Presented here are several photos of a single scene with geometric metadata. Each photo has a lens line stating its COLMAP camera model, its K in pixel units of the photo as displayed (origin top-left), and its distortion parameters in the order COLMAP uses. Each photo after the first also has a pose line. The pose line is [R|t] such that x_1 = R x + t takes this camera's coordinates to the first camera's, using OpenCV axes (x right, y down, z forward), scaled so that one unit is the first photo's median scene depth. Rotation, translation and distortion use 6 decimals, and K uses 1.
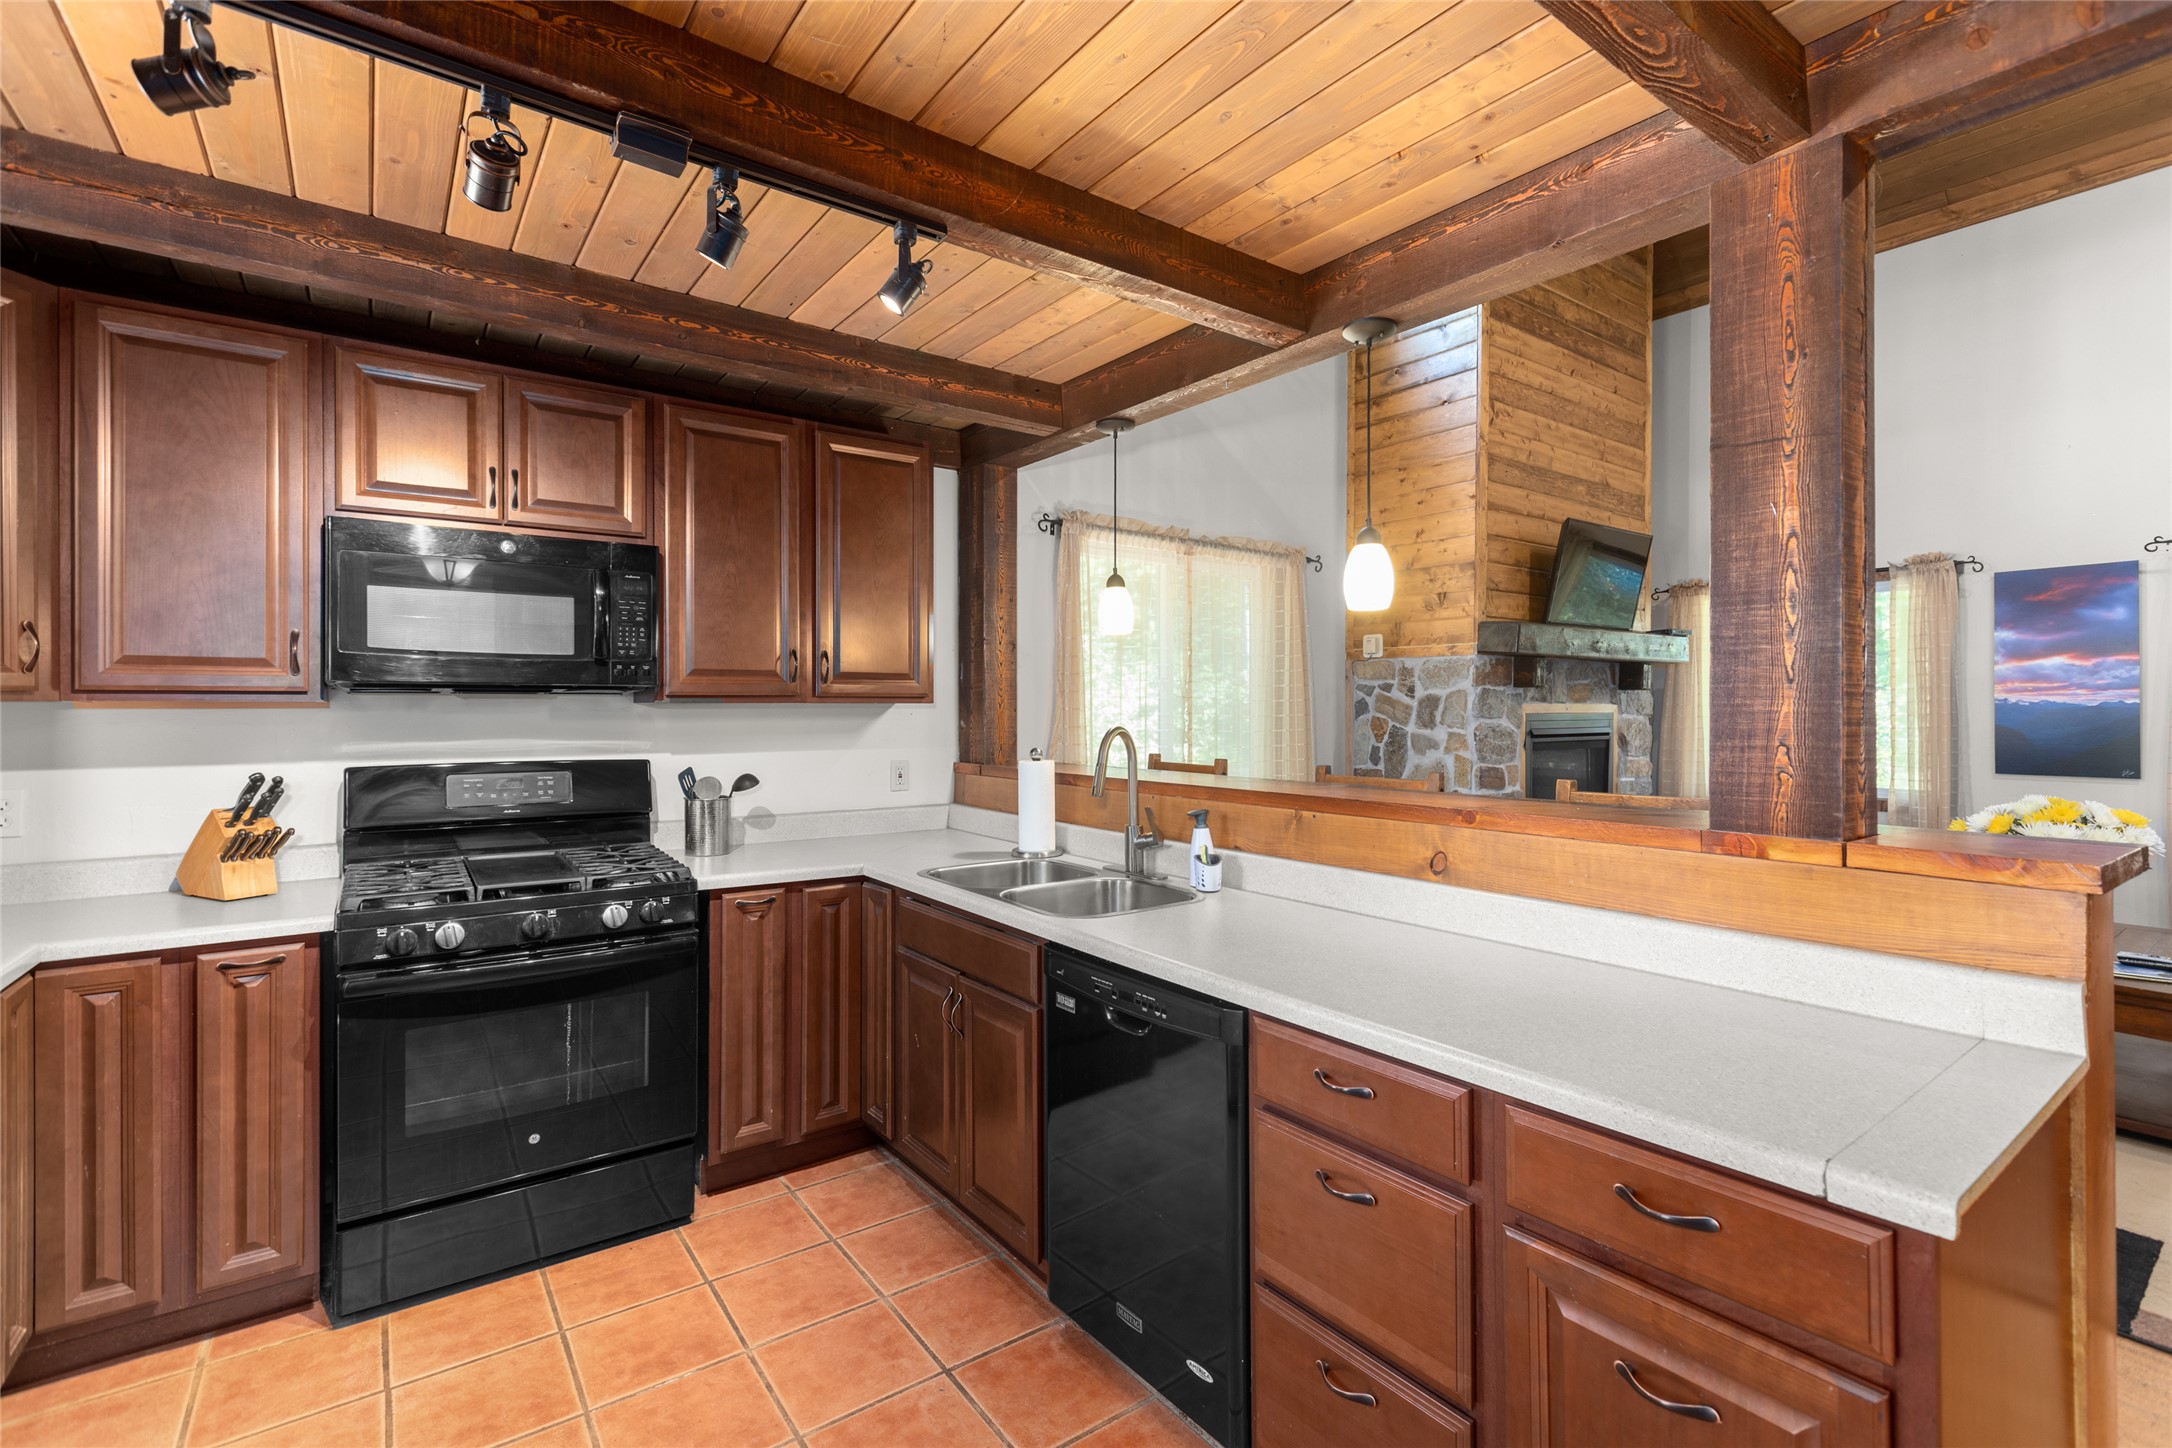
lens RADIAL K [[980.5, 0, 1098.6], [0, 980.5, 706.4], [0, 0, 1]] dist [0.004143, 0.000198]
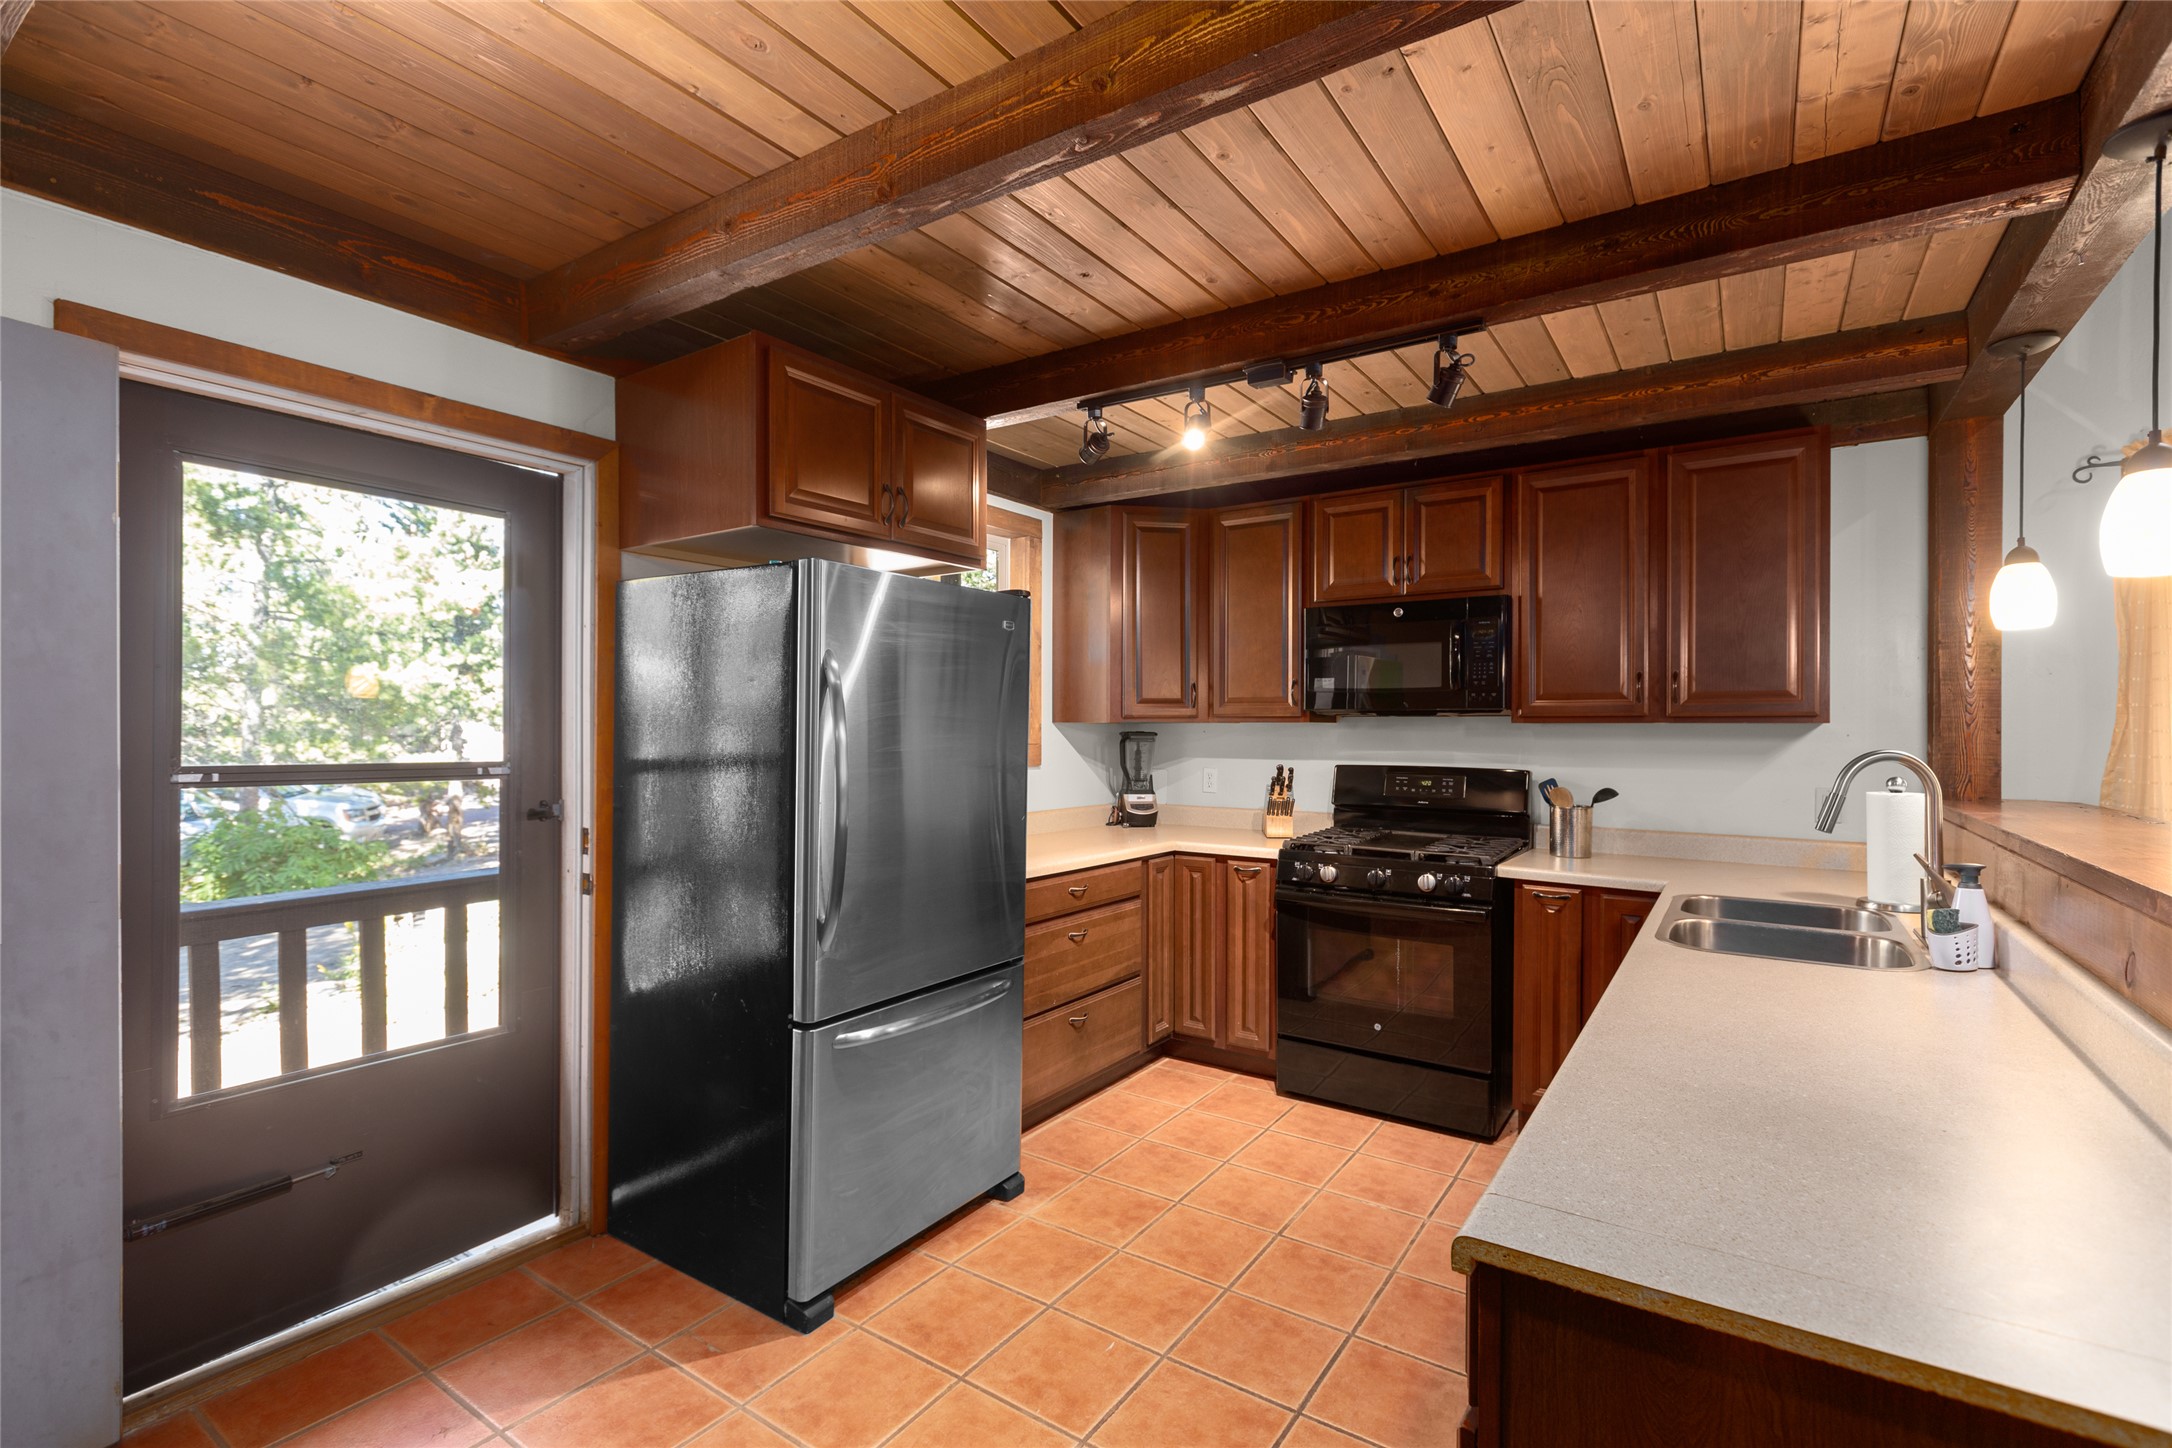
lens RADIAL K [[980.0, 0, 1092.1], [0, 980.0, 733.3], [0, 0, 1]] dist [0.000952, 0.000098]
pose [[0.331456, 0.006502, -0.943448, 0.324590], [-0.003559, 0.999978, 0.005641, 0.002437], [0.943464, 0.001488, 0.331472, 0.067632]]
